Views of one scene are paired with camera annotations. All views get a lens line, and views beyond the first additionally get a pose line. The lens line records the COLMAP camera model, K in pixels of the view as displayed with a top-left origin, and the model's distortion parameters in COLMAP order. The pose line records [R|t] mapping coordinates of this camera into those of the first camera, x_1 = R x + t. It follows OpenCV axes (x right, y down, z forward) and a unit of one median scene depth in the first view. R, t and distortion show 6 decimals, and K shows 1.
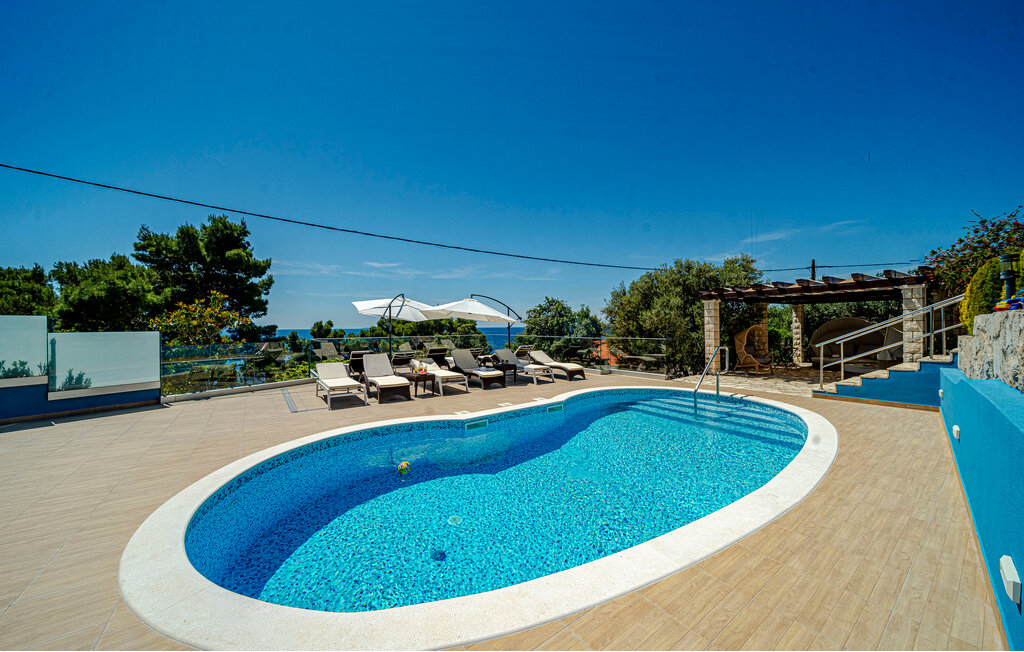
lens RADIAL K [[358.0, 0, 505.5], [0, 358.0, 327.0], [0, 0, 1]] dist [0.000439, -0.000483]
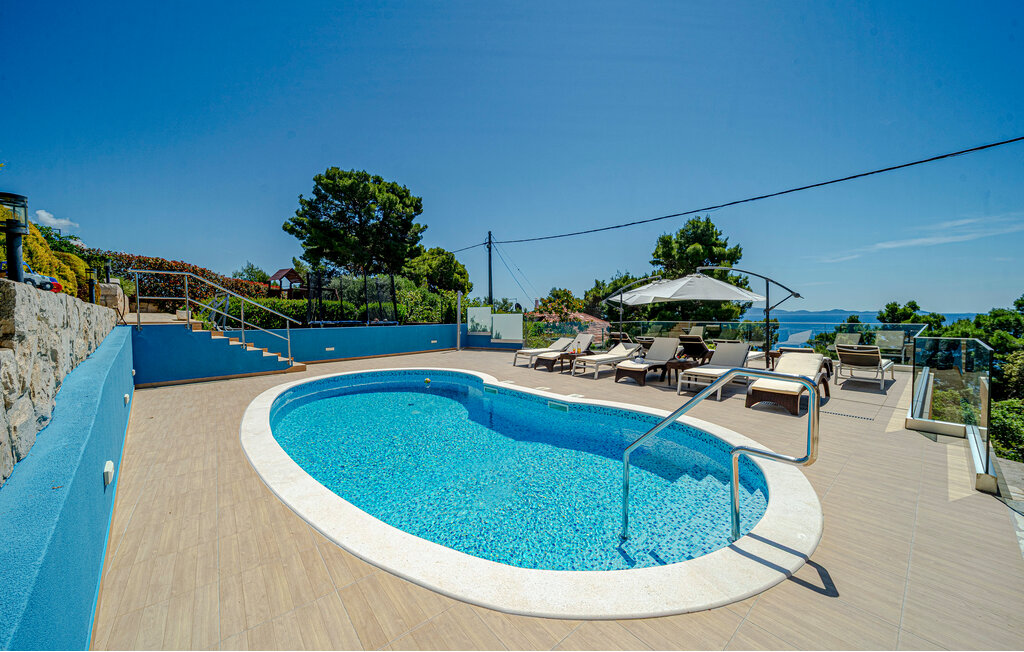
lens RADIAL K [[358.0, 0, 514.4], [0, 358.0, 327.9], [0, 0, 1]] dist [0.000439, -0.000483]
pose [[0.082071, 0.042989, -0.995699, 0.641076], [0.003629, 0.999050, 0.043433, 0.002681], [0.996620, -0.007178, 0.081837, 0.551367]]
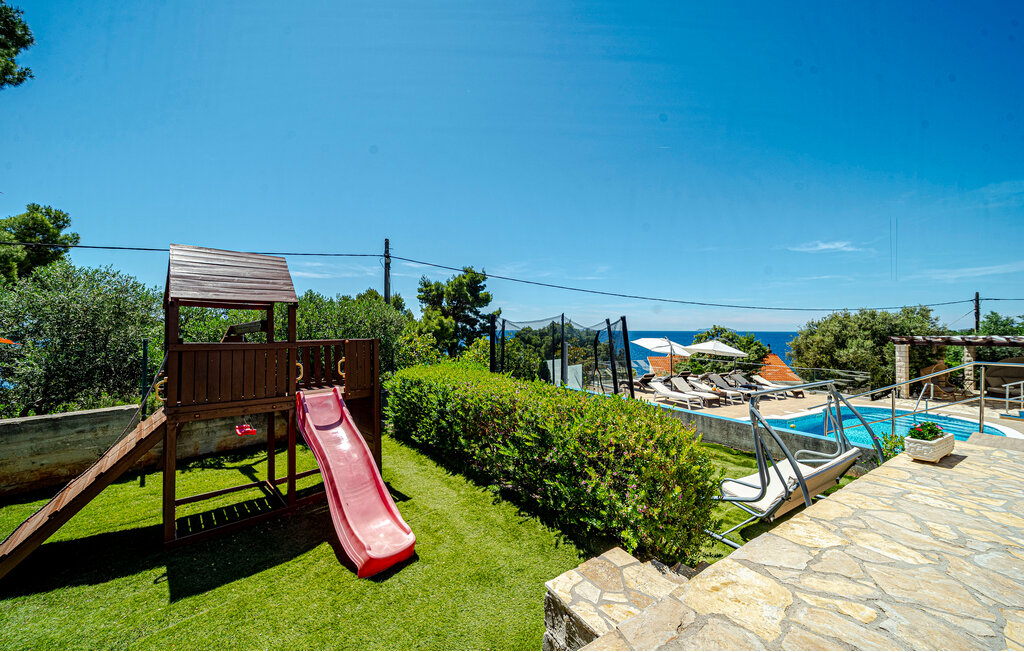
lens RADIAL K [[358.0, 0, 509.2], [0, 358.0, 328.7], [0, 0, 1]] dist [0.000439, -0.000483]
pose [[0.983457, 0.011411, -0.180781, -0.718807], [-0.012075, 0.999924, -0.002572, -0.122125], [0.180738, 0.004713, 0.983520, -0.687308]]
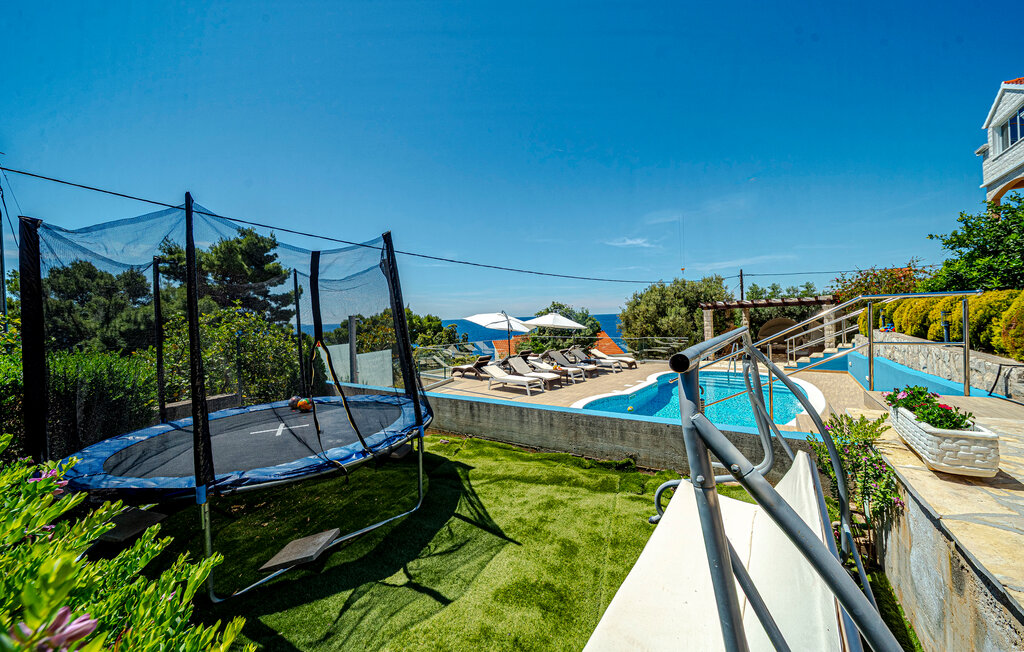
lens RADIAL K [[374.6, 0, 508.0], [0, 374.6, 320.3], [0, 0, 1]] dist [0.002889, 0.000054]
pose [[0.976018, -0.029726, 0.215650, -0.599893], [0.029239, 0.999558, 0.005450, -0.068402], [-0.215716, 0.000986, 0.976456, -0.353975]]
